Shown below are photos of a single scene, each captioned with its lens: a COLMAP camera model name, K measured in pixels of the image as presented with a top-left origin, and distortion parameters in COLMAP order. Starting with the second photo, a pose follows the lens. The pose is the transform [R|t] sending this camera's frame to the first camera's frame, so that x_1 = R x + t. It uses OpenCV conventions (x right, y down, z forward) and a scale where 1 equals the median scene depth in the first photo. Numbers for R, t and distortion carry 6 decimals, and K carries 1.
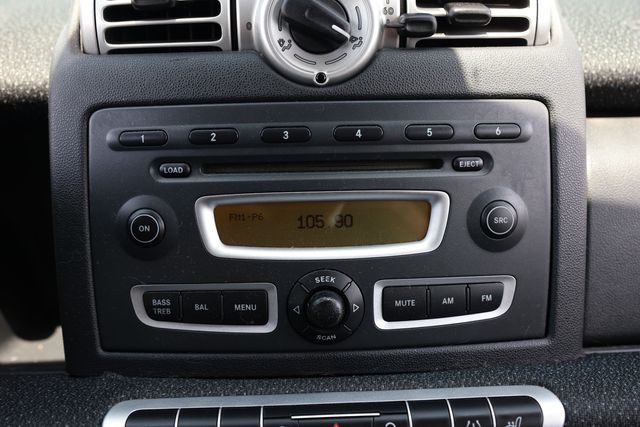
lens RADIAL K [[701.6, 0, 316.6], [0, 701.6, 202.3], [0, 0, 1]] dist [-0.073304, 0.000000]
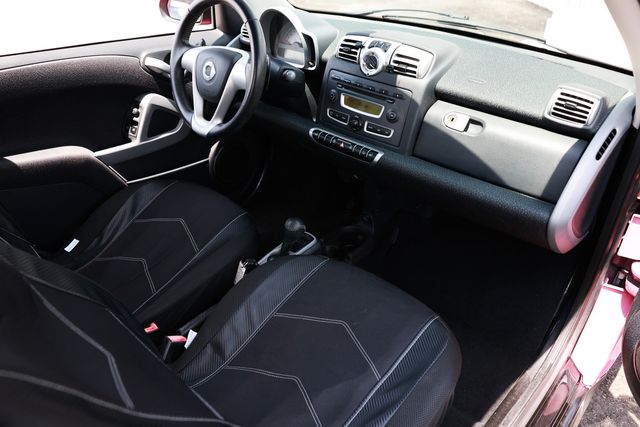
lens RADIAL K [[501.5, 0, 320.1], [0, 501.5, 210.4], [0, 0, 1]] dist [-0.116193, 0.102918]
pose [[0.709951, 0.392822, -0.584517, 2.005945], [-0.258812, 0.917435, 0.302207, -0.257786], [0.654971, -0.063272, 0.753001, -1.692274]]
